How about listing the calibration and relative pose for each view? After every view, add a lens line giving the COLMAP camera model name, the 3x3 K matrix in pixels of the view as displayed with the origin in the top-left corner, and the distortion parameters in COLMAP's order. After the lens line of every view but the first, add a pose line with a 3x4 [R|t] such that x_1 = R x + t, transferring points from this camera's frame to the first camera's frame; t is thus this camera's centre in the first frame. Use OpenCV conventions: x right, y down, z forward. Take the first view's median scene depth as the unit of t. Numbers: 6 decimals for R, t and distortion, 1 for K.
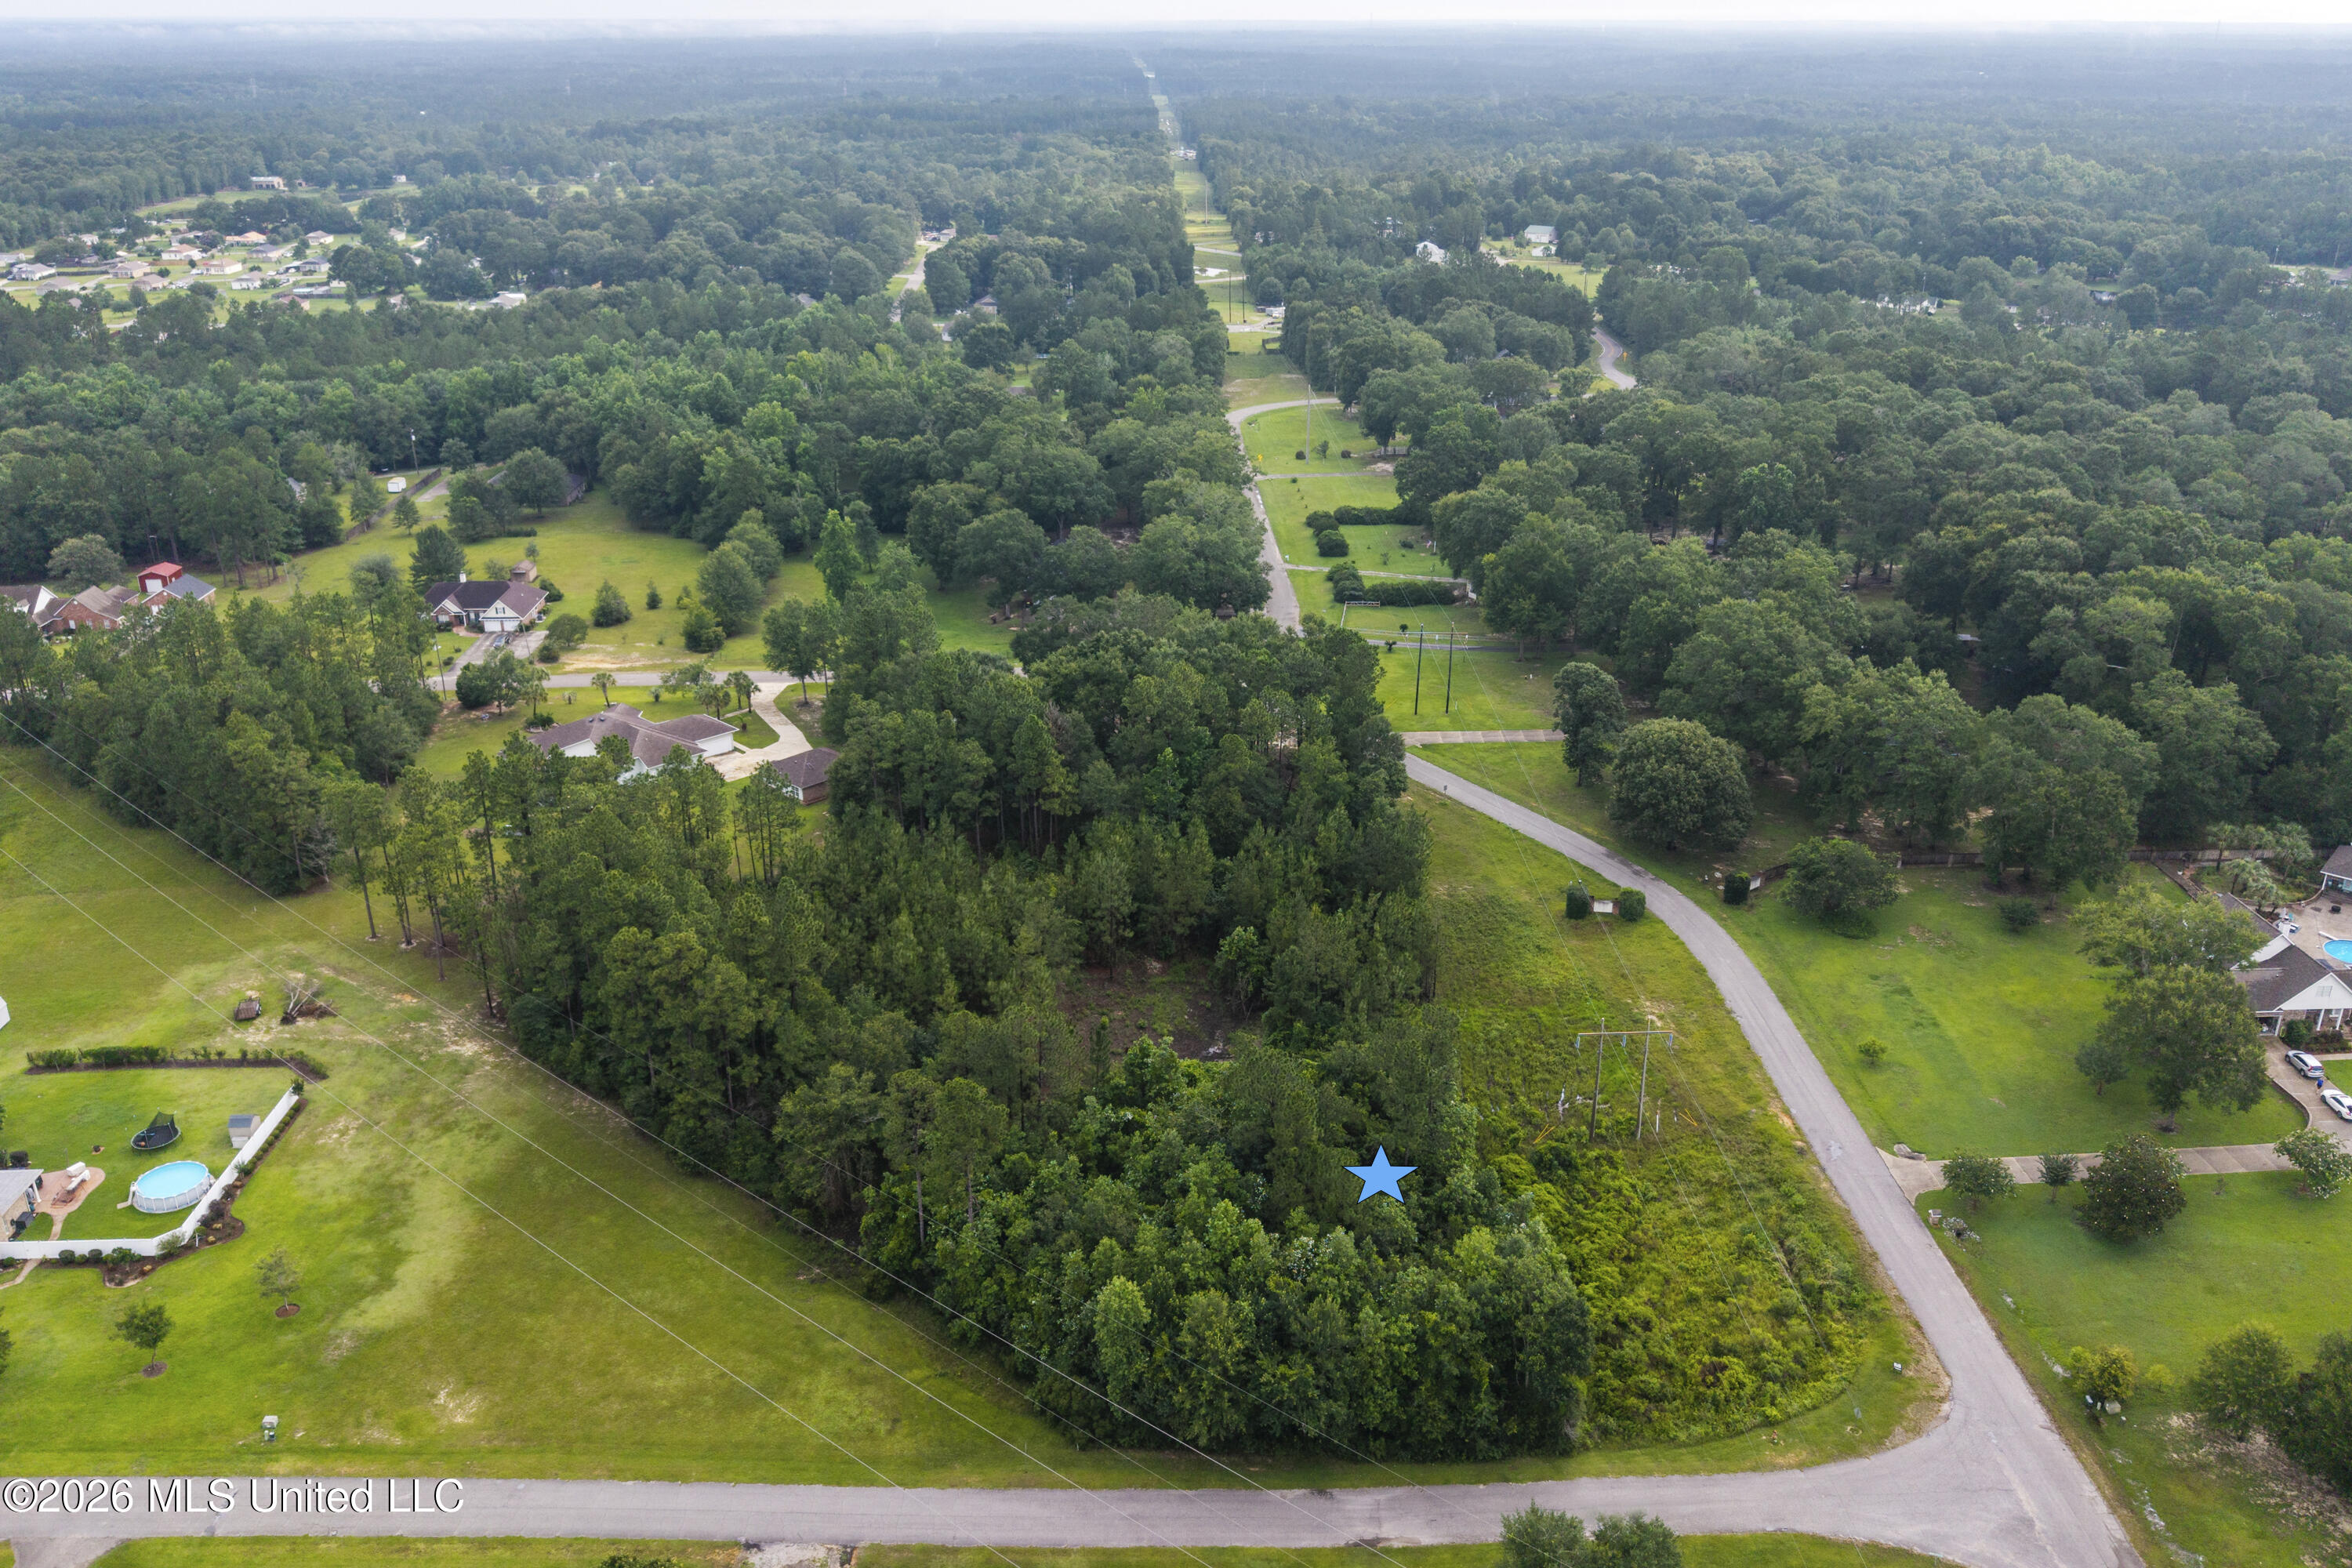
lens RADIAL K [[1881.8, 0, 1176.0], [0, 1881.8, 784.0], [0, 0, 1]] dist [0.015263, -0.001789]
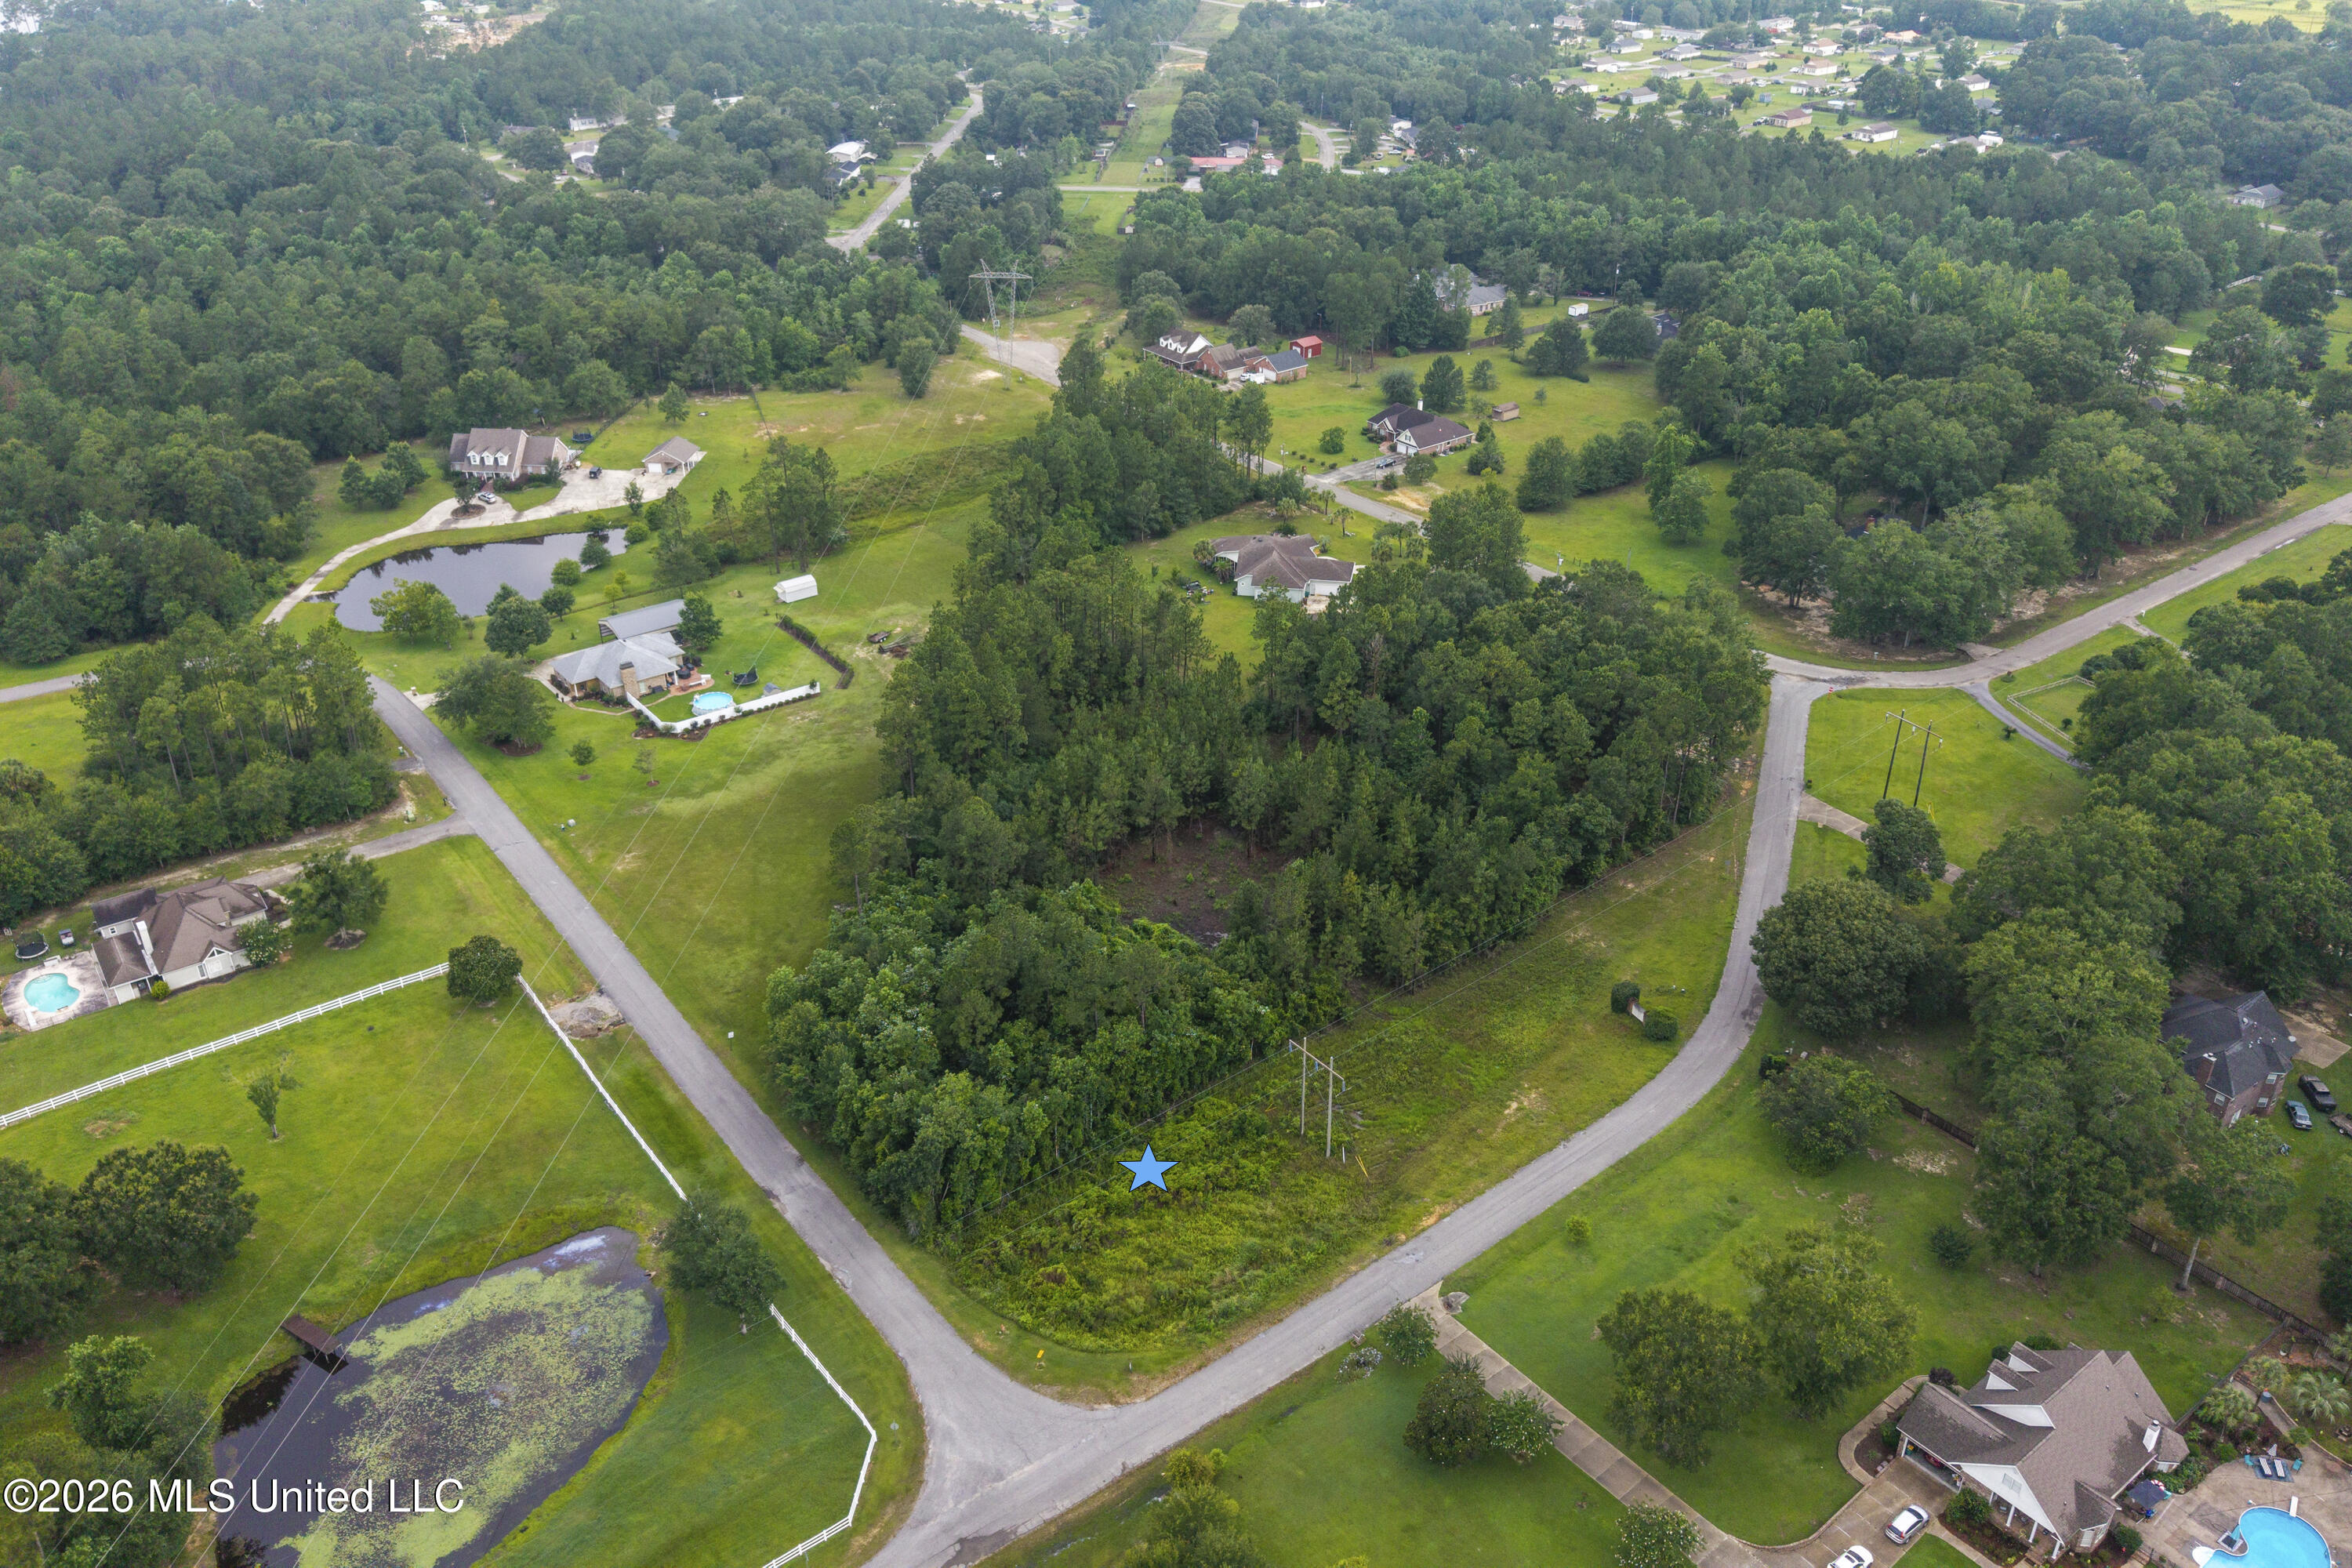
lens RADIAL K [[1863.9, 0, 1176.0], [0, 1863.9, 784.0], [0, 0, 1]] dist [0.061273, -0.092229]
pose [[0.574646, 0.395797, -0.716328, 0.978887], [-0.303944, 0.915888, 0.262235, -0.302257], [0.759868, 0.067031, 0.646612, 0.220295]]
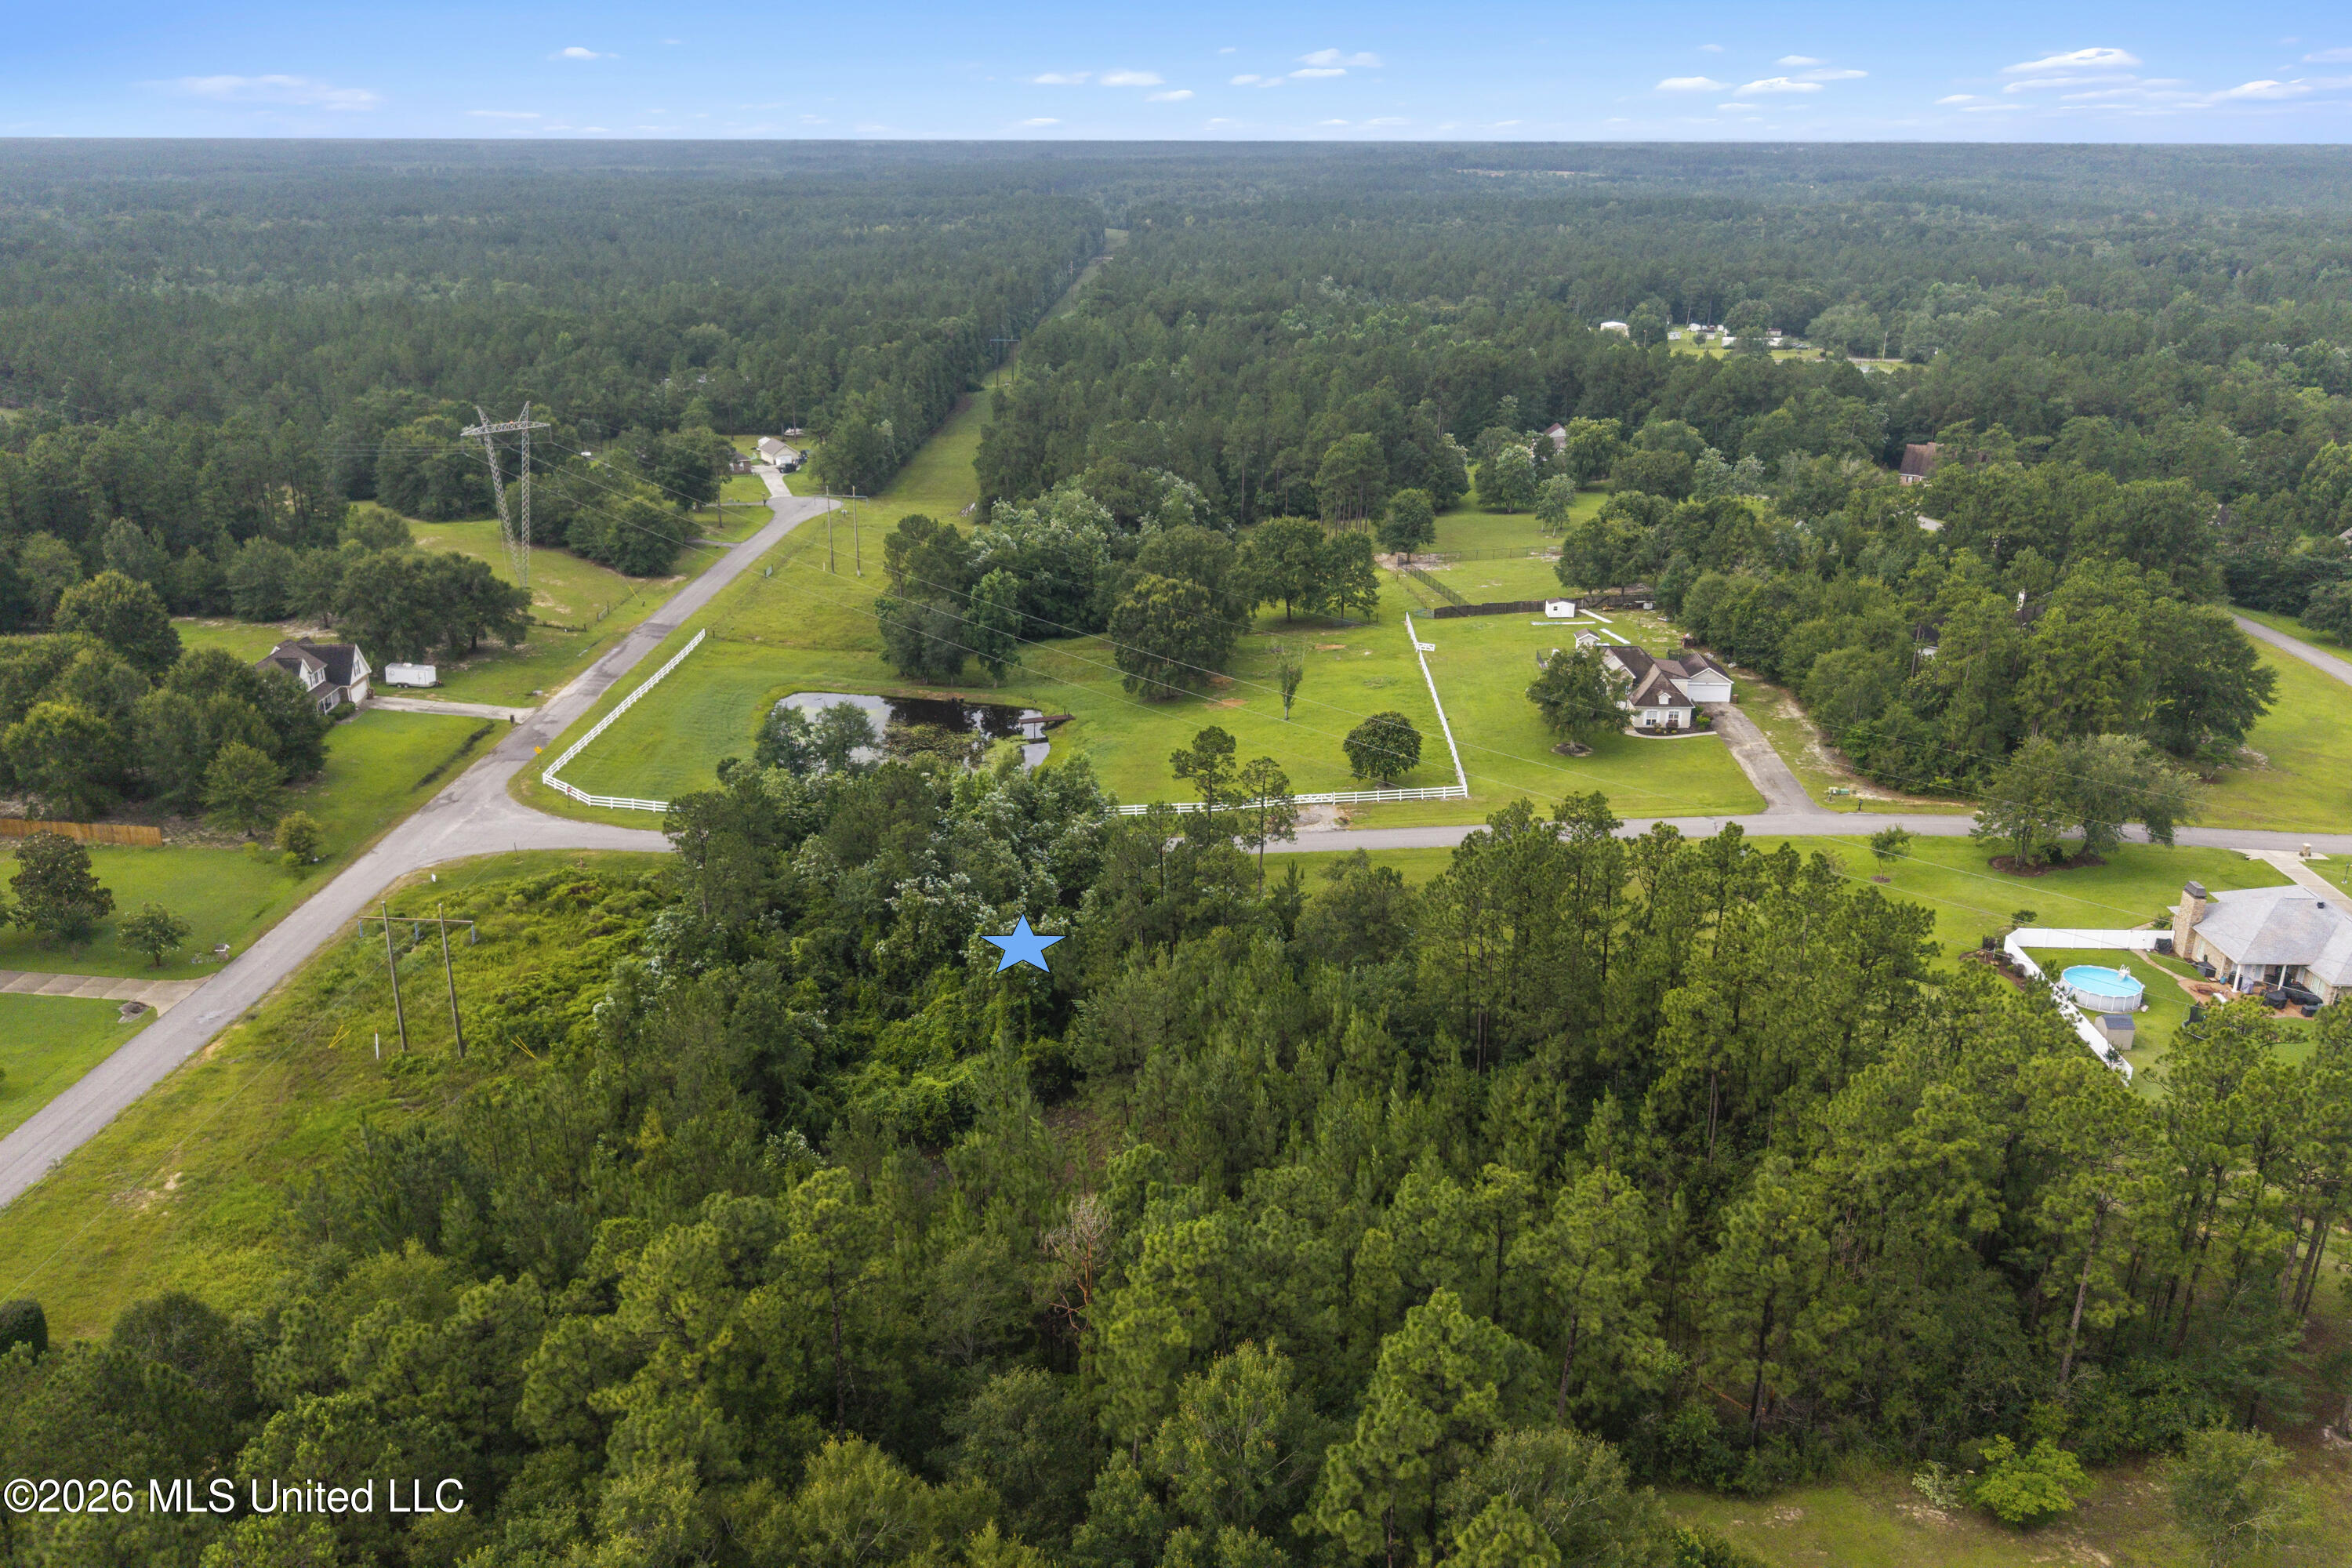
lens RADIAL K [[1826.0, 0, 1176.0], [0, 1826.0, 784.0], [0, 0, 1]] dist [0.117532, -0.209084]
pose [[-0.998078, -0.025763, 0.056369, -0.139165], [0.017983, 0.750004, 0.661189, -0.458117], [-0.059311, 0.660932, -0.748099, 1.636464]]
